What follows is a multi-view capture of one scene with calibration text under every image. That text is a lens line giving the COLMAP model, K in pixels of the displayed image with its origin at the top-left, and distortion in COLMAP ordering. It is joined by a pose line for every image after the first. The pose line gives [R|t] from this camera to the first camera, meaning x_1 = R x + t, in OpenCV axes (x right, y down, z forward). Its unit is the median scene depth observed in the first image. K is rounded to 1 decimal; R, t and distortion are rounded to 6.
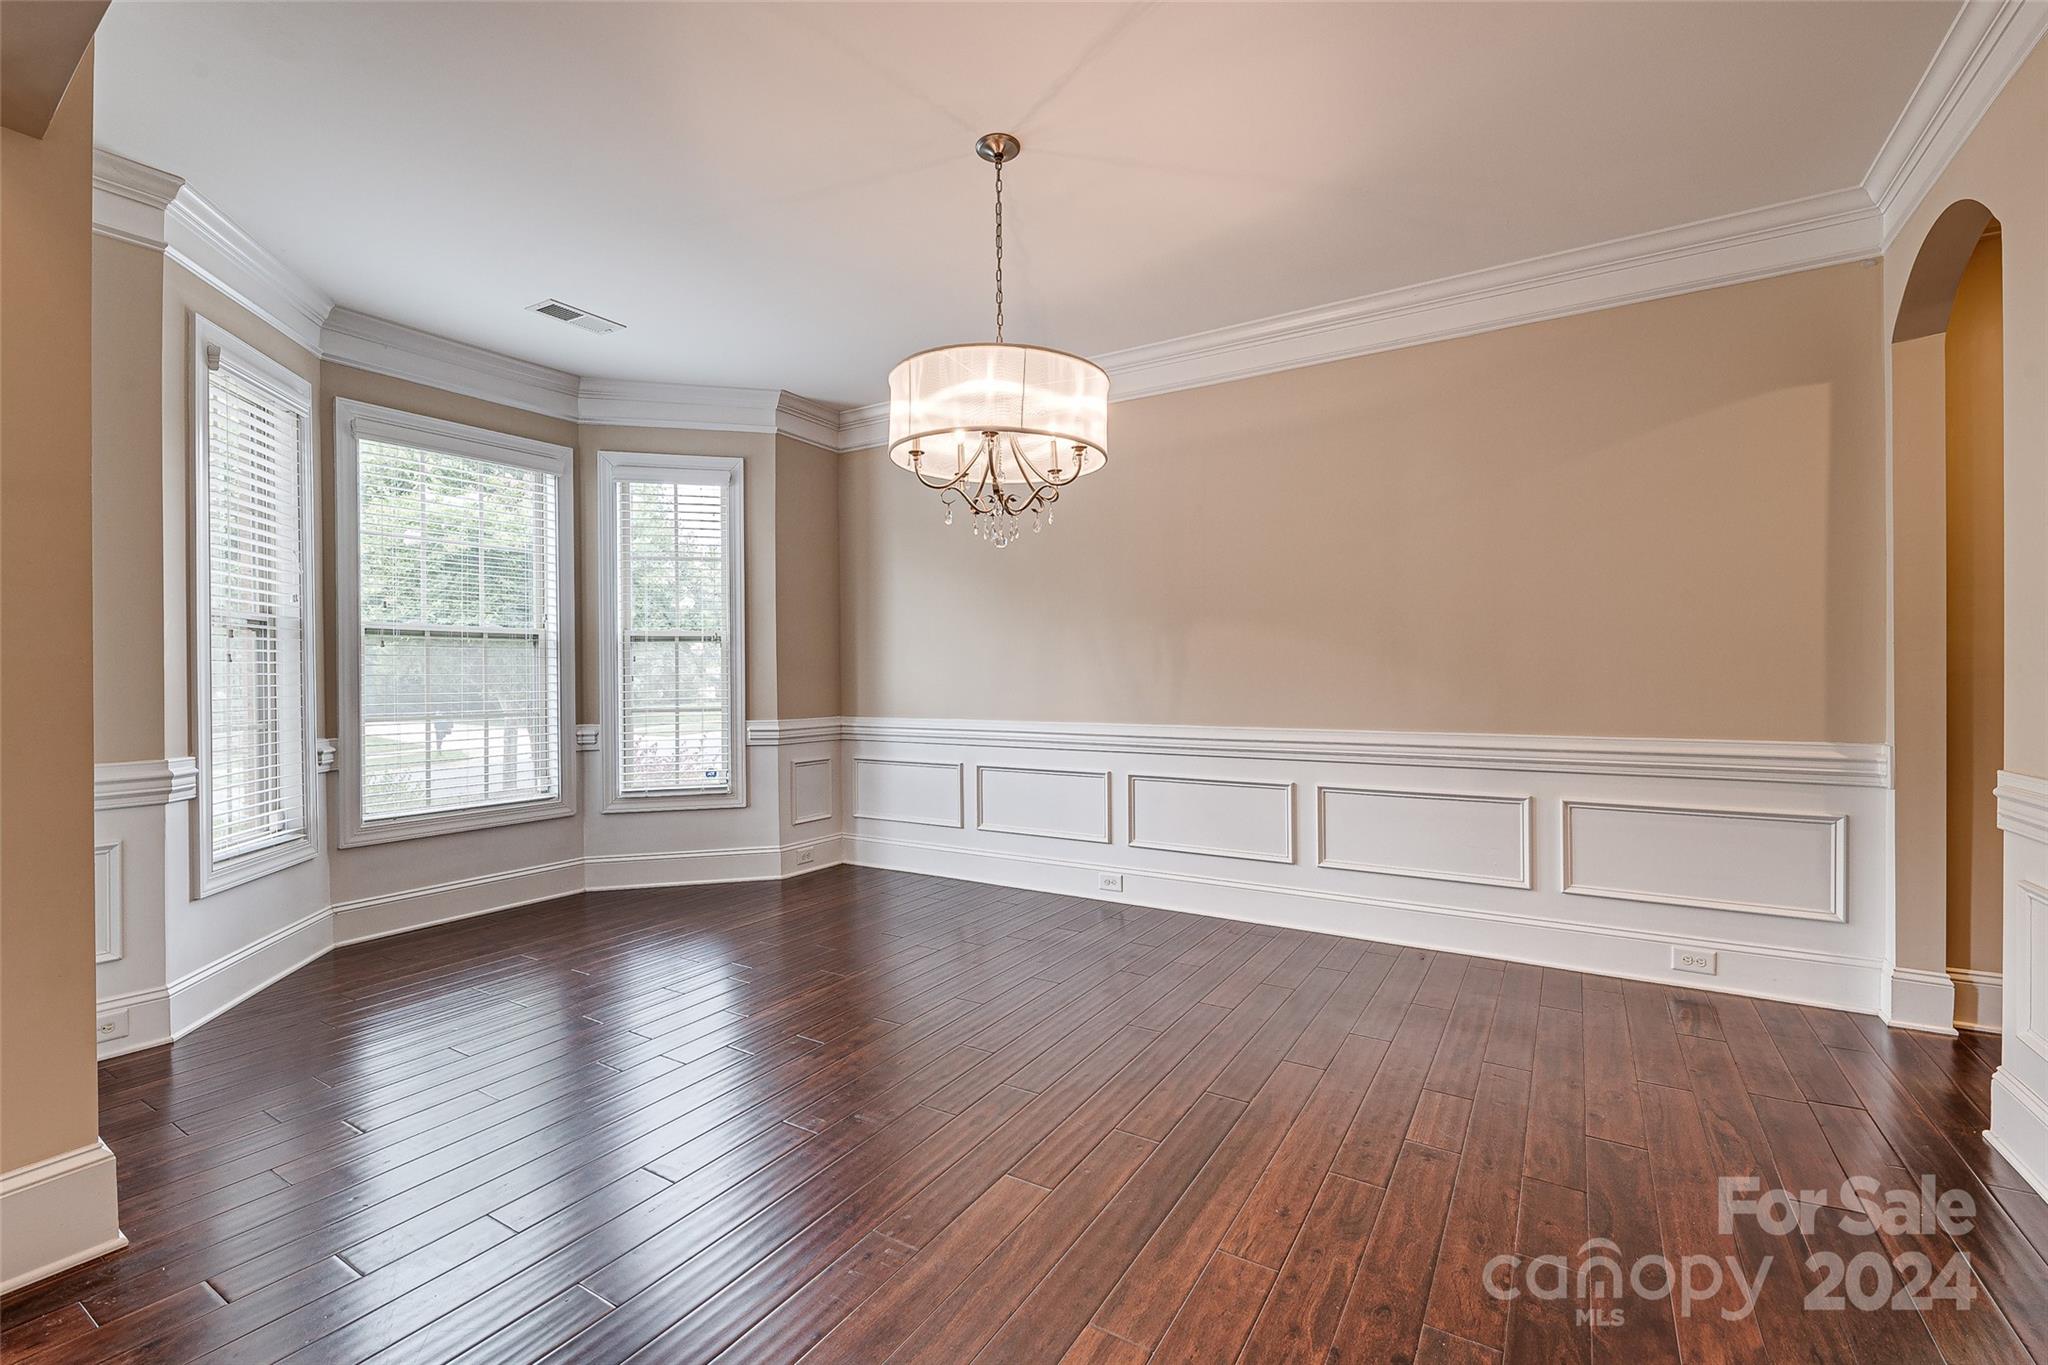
lens RADIAL K [[884.8, 0, 1043.1], [0, 884.8, 679.0], [0, 0, 1]] dist [0.010657, -0.006837]
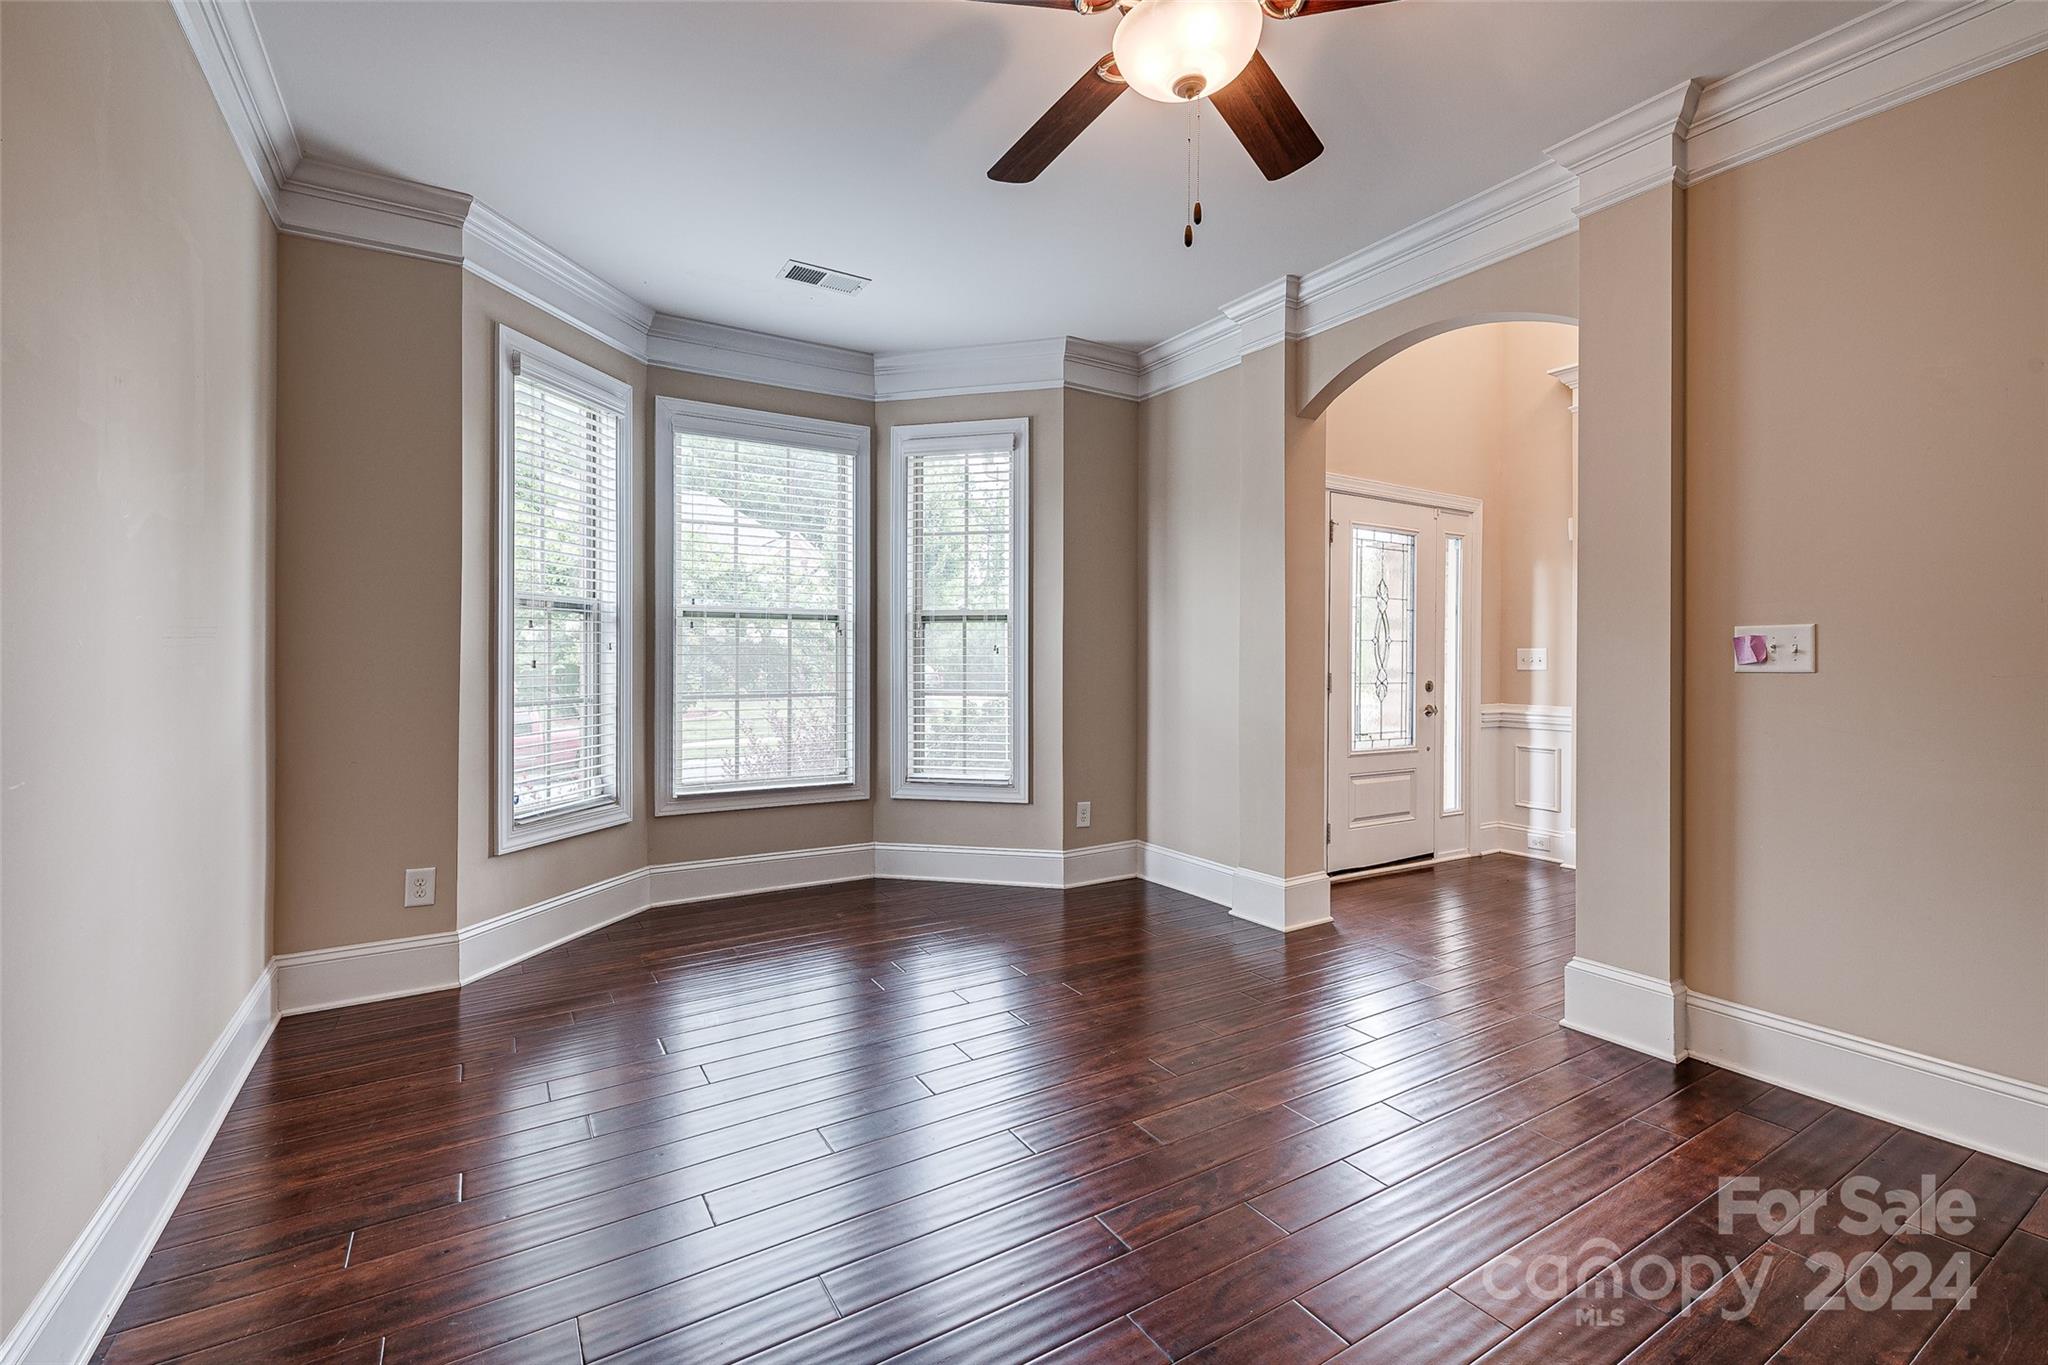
lens RADIAL K [[884.8, 0, 1026.4], [0, 884.8, 657.8], [0, 0, 1]] dist [0.010657, -0.006837]
pose [[0.885614, 0.010285, -0.464309, 0.106444], [-0.013353, 0.999905, -0.003321, -0.001951], [0.464231, 0.009141, 0.885667, 0.258522]]
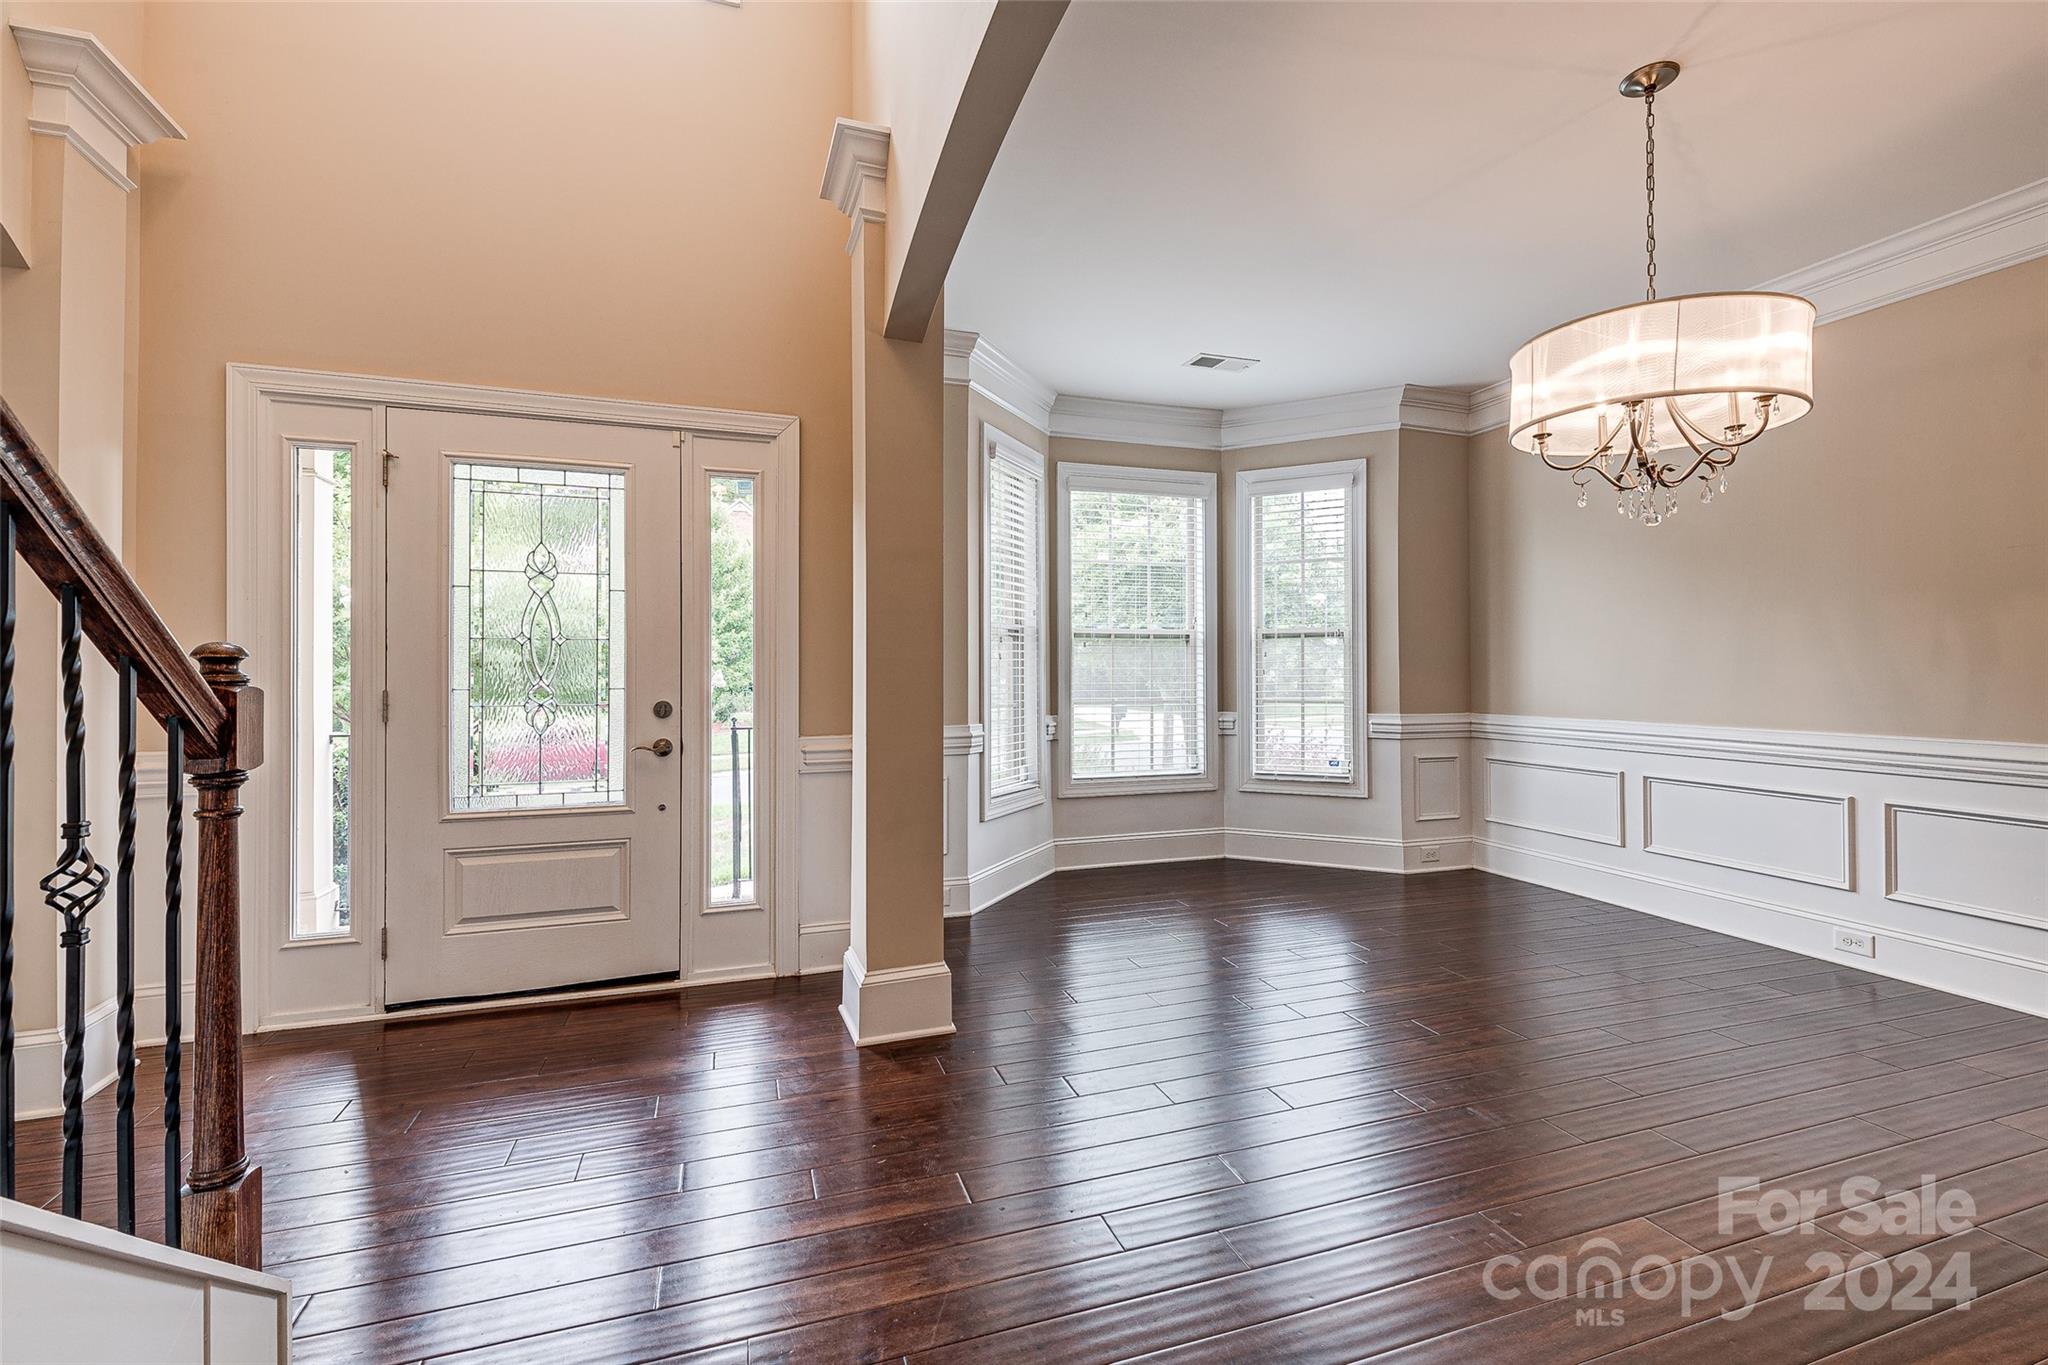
lens RADIAL K [[884.8, 0, 1017.0], [0, 884.8, 665.2], [0, 0, 1]] dist [0.010657, -0.006837]
pose [[0.758740, -0.000475, -0.651393, 0.030956], [-0.005440, 0.999960, -0.007067, 0.000453], [0.651371, 0.008906, 0.758707, -0.055623]]
